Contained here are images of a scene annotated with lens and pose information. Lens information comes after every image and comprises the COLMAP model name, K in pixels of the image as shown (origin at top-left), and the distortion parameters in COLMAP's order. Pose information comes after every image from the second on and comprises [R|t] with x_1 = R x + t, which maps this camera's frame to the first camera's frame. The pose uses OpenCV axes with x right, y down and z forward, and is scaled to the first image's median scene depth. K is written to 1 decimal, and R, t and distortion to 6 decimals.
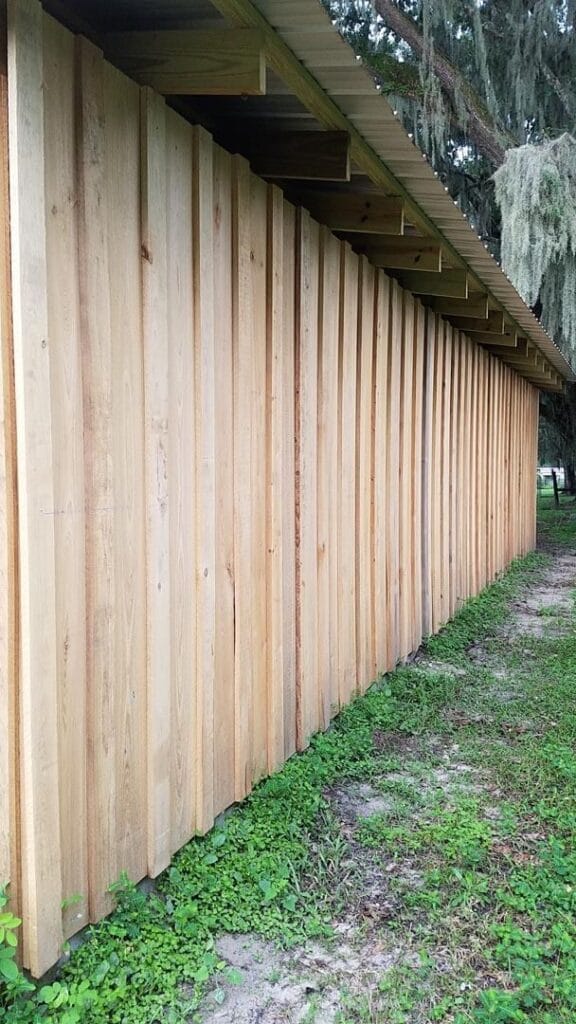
lens RADIAL K [[792.2, 0, 247.9], [0, 792.2, 512.1], [0, 0, 1]] dist [0.110237, -0.120990]
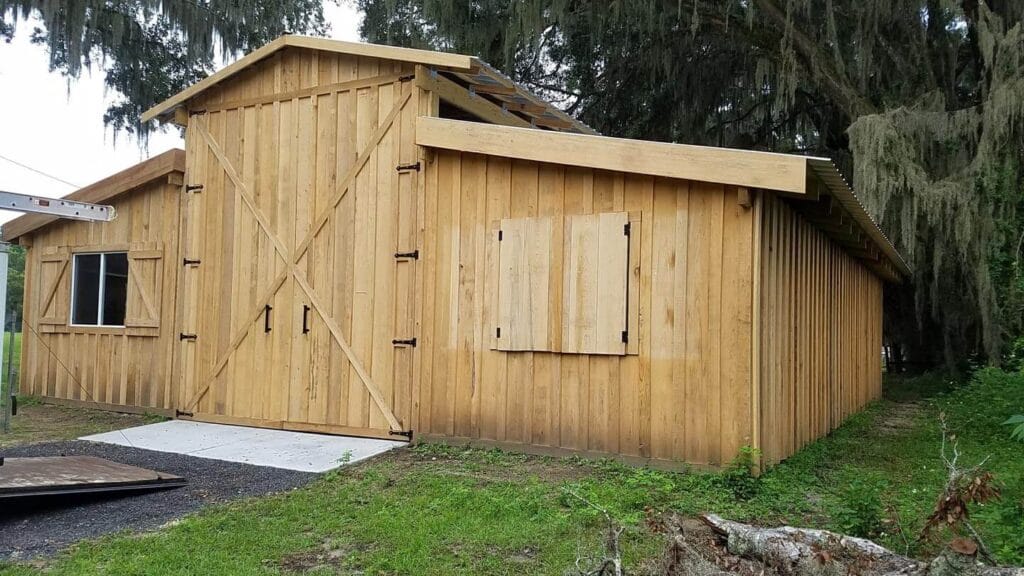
lens RADIAL K [[777.5, 0, 511.0], [0, 777.5, 311.8], [0, 0, 1]] dist [0.209416, -0.297924]
pose [[0.997477, 0.024653, -0.066565, -0.195866], [-0.030655, 0.995405, -0.090716, 0.046641], [0.064023, 0.092528, 0.993650, -0.431908]]
